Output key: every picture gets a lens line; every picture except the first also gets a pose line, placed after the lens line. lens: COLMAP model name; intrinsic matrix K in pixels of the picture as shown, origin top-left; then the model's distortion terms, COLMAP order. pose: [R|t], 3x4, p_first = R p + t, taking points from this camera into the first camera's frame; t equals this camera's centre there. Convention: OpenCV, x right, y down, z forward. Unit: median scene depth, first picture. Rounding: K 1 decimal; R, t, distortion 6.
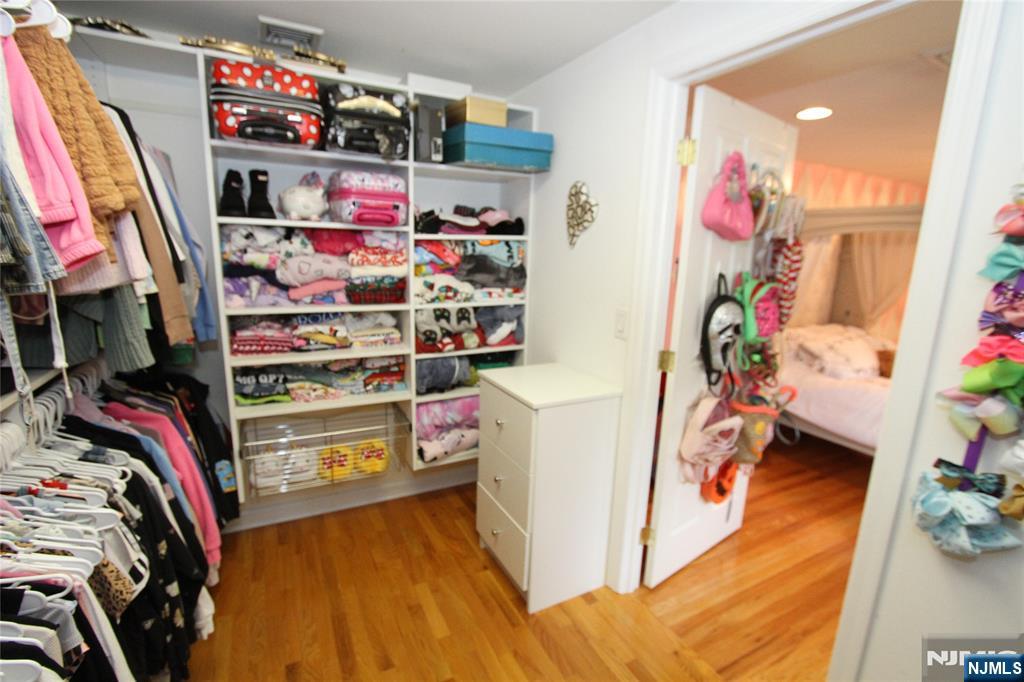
lens RADIAL K [[472.2, 0, 511.5], [0, 472.2, 342.9], [0, 0, 1]] dist [-0.021272, 0.003333]
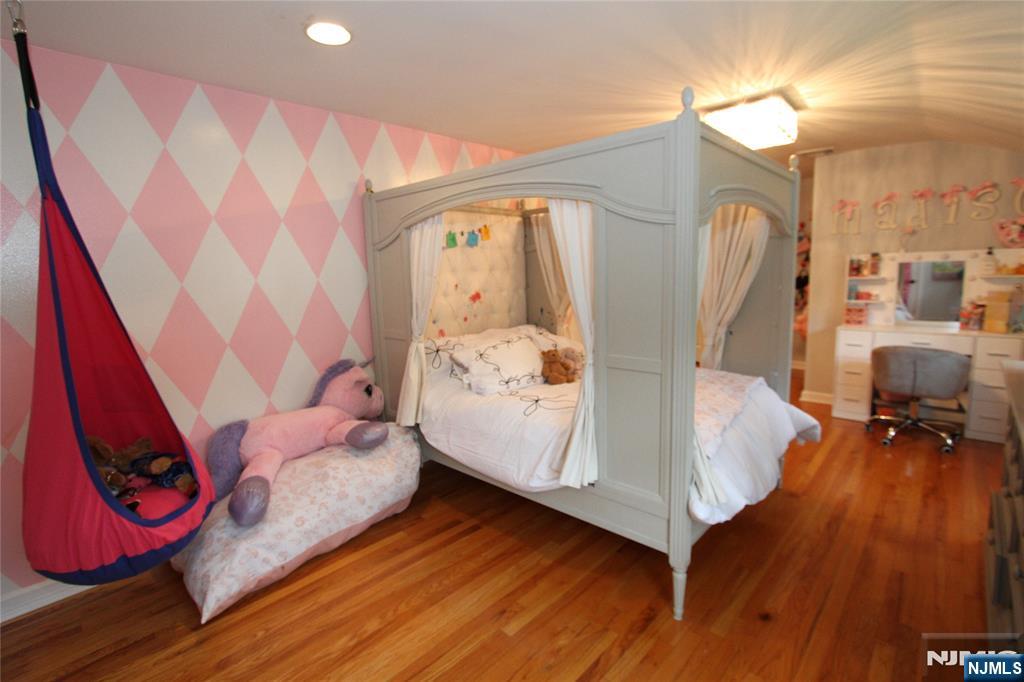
lens RADIAL K [[472.2, 0, 512.6], [0, 472.2, 338.8], [0, 0, 1]] dist [-0.021272, 0.003333]
pose [[0.947013, -0.109681, 0.301887, 0.502068], [0.126205, 0.991361, -0.035721, 0.016803], [-0.295361, 0.071928, 0.952674, 0.222784]]
